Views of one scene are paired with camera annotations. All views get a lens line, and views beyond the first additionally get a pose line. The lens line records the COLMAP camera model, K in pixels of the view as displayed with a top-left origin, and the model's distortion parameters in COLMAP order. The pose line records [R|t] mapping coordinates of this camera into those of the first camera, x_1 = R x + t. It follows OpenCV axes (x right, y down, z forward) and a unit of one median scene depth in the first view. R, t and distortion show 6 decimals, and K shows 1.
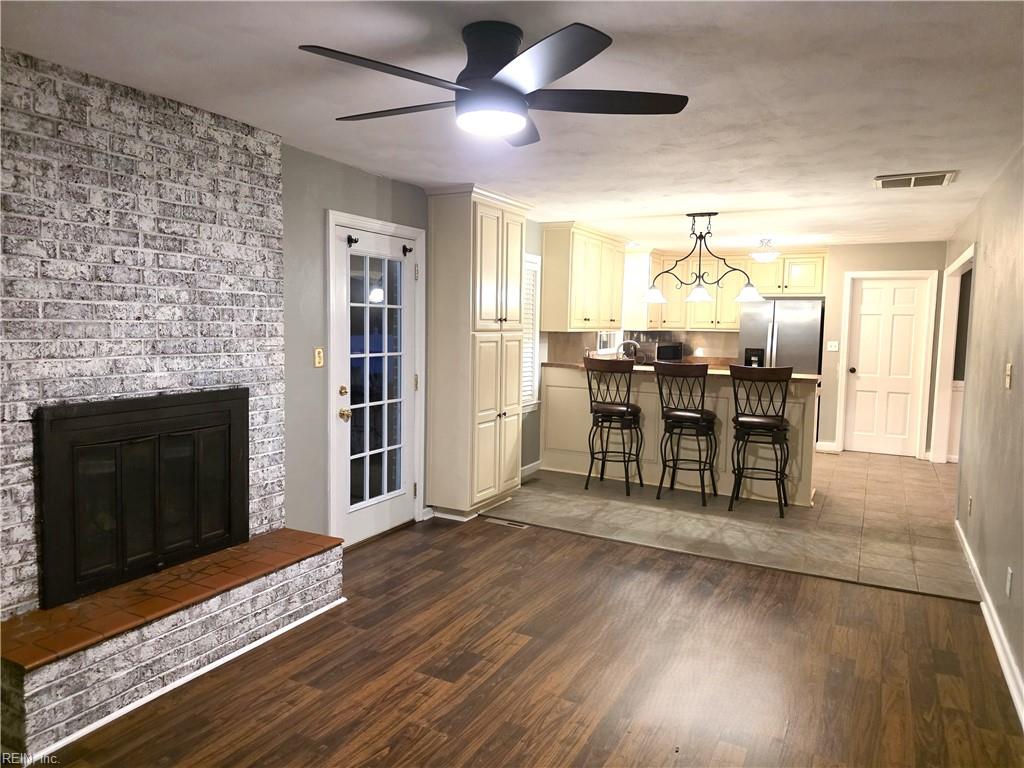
lens RADIAL K [[675.5, 0, 515.1], [0, 675.5, 374.2], [0, 0, 1]] dist [0.036134, -0.027316]
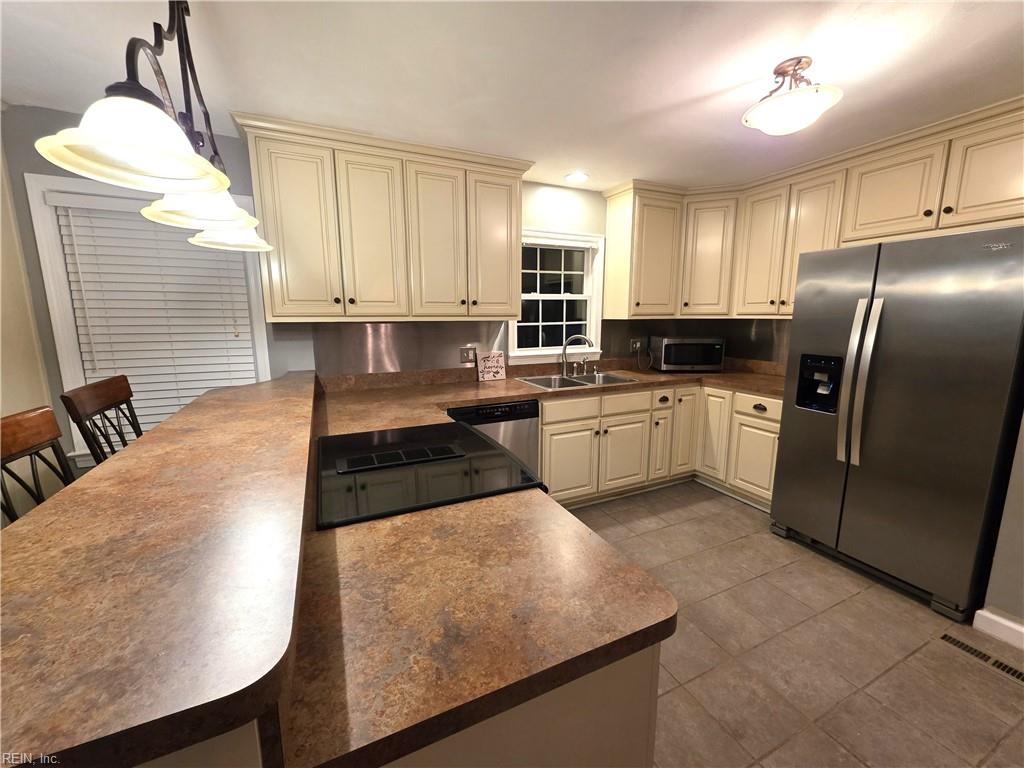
lens RADIAL K [[407.1, 0, 508.8], [0, 407.1, 381.3], [0, 0, 1]] dist [0.006543, -0.000097]
pose [[0.802862, 0.078038, -0.591035, 0.884999], [-0.029974, 0.995426, 0.090716, -0.100007], [0.595411, -0.055116, 0.801529, 1.645882]]
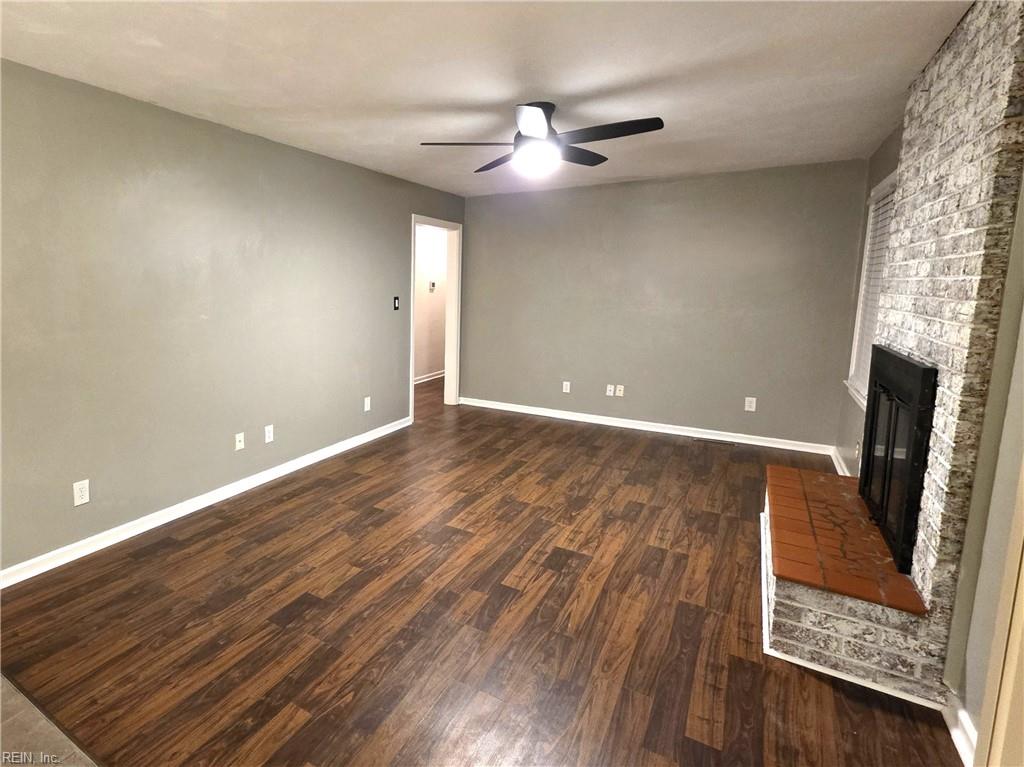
lens RADIAL K [[541.9, 0, 387.5], [0, 541.9, 357.8], [0, 0, 1]] dist [0.000976, 0.001437]
pose [[-0.993847, -0.036849, 0.104454, 0.117765], [-0.013661, 0.976617, 0.214551, -0.110055], [-0.109917, 0.211804, -0.971111, 1.667079]]
